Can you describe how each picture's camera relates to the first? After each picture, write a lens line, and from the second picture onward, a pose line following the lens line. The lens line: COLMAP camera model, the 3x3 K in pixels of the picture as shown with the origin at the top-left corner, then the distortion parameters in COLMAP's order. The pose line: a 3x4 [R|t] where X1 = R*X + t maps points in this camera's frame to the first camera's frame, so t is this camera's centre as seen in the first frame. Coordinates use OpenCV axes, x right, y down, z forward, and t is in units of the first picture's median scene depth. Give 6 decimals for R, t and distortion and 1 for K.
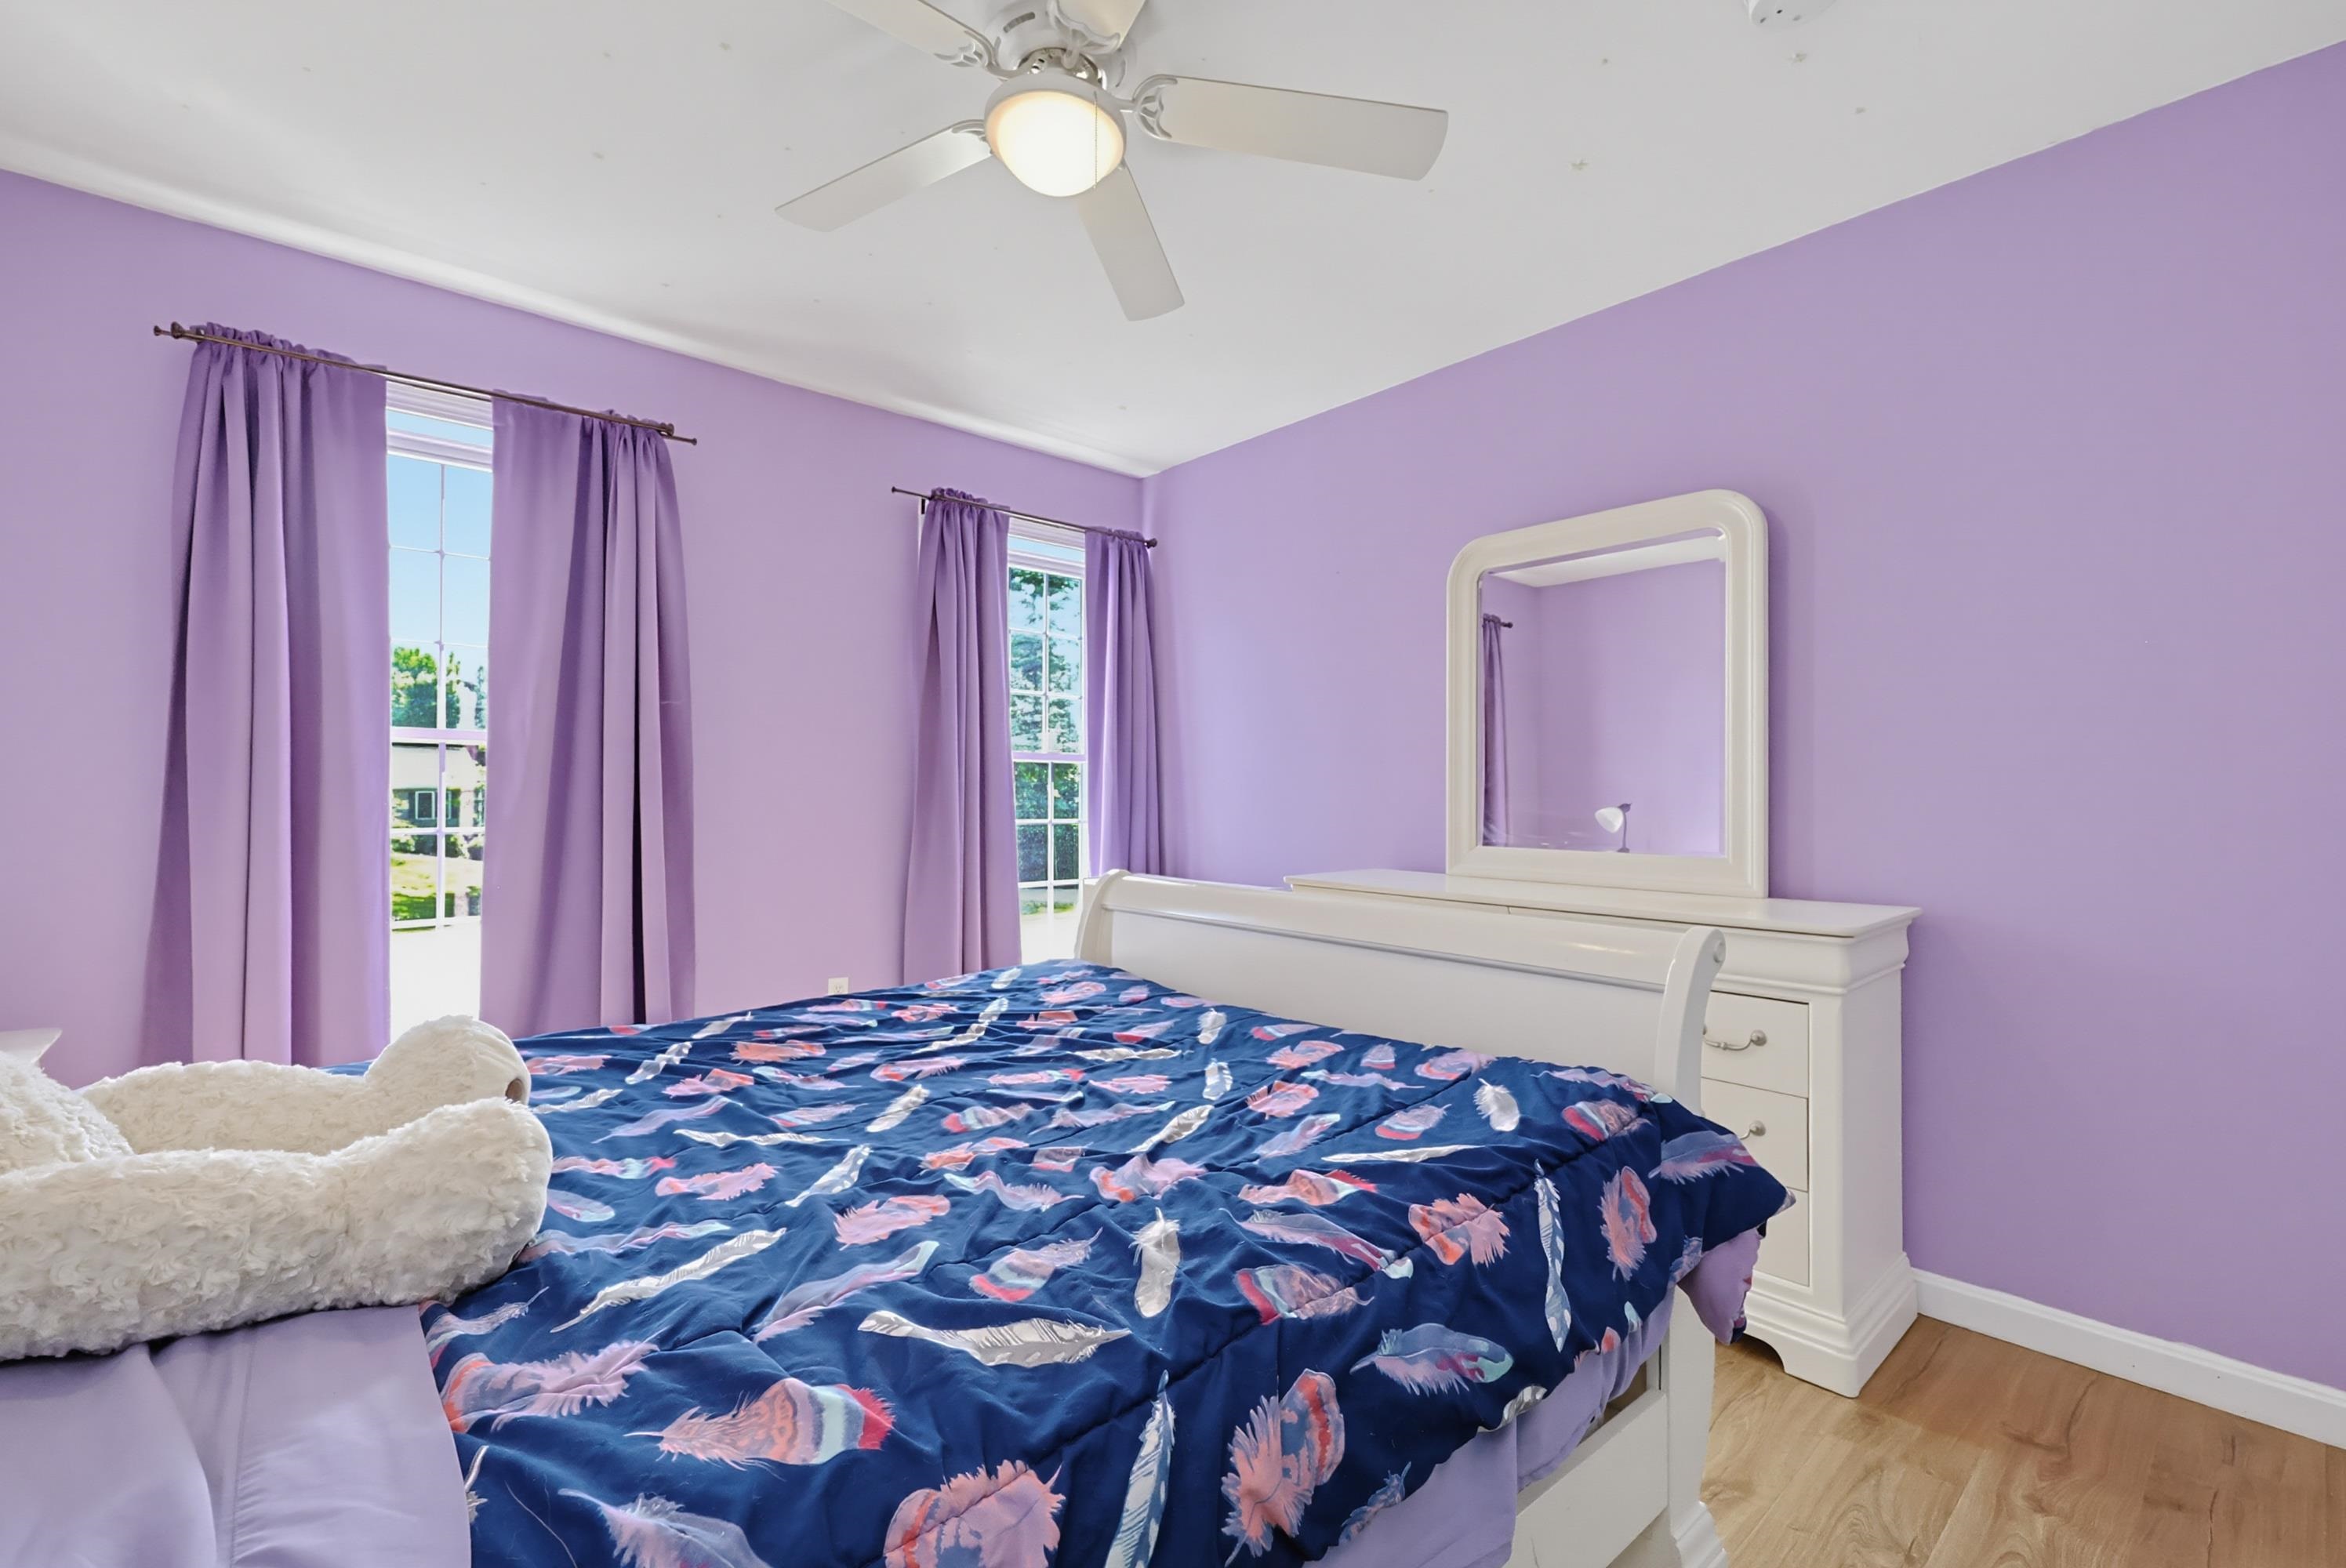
lens RADIAL K [[1069.0, 0, 1174.7], [0, 1069.0, 786.8], [0, 0, 1]] dist [0.003277, 0.000394]
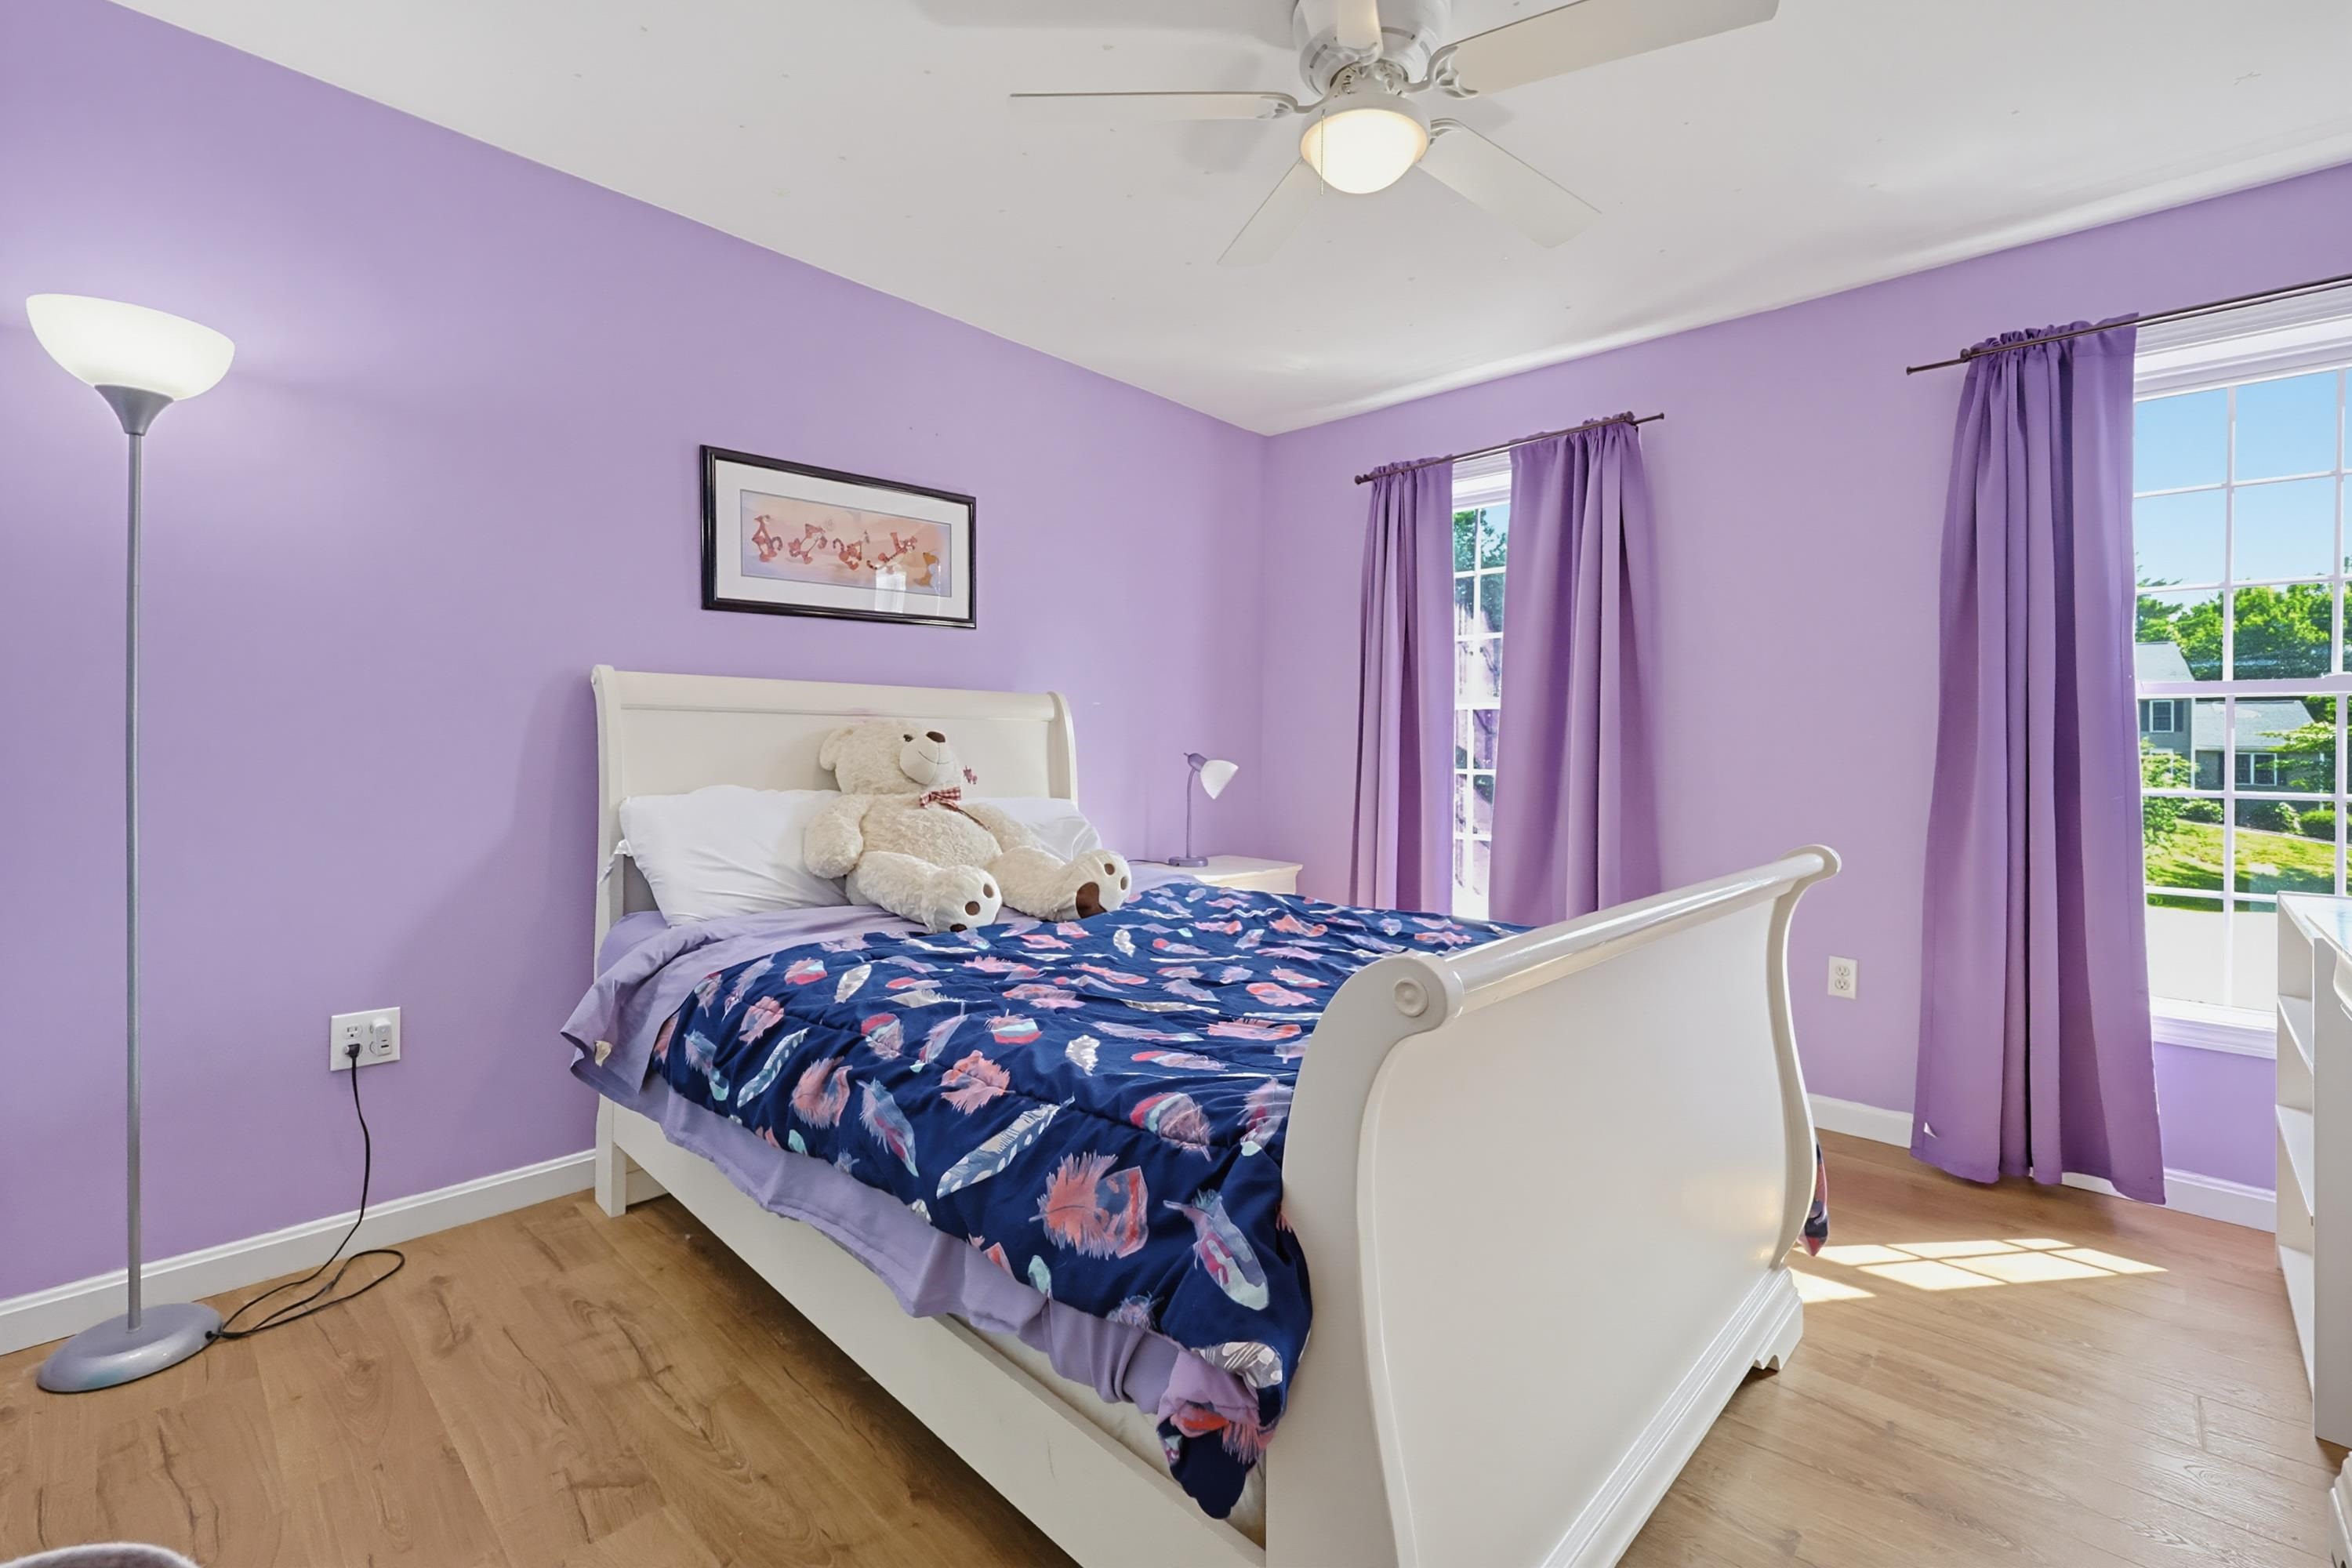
lens RADIAL K [[1003.2, 0, 1208.7], [0, 1003.2, 742.5], [0, 0, 1]] dist [-0.002514, -0.000066]
pose [[0.066418, 0.000295, -0.997792, 0.590794], [-0.005196, 0.999987, -0.000050, 0.017025], [0.997778, 0.005188, 0.066419, 0.503603]]
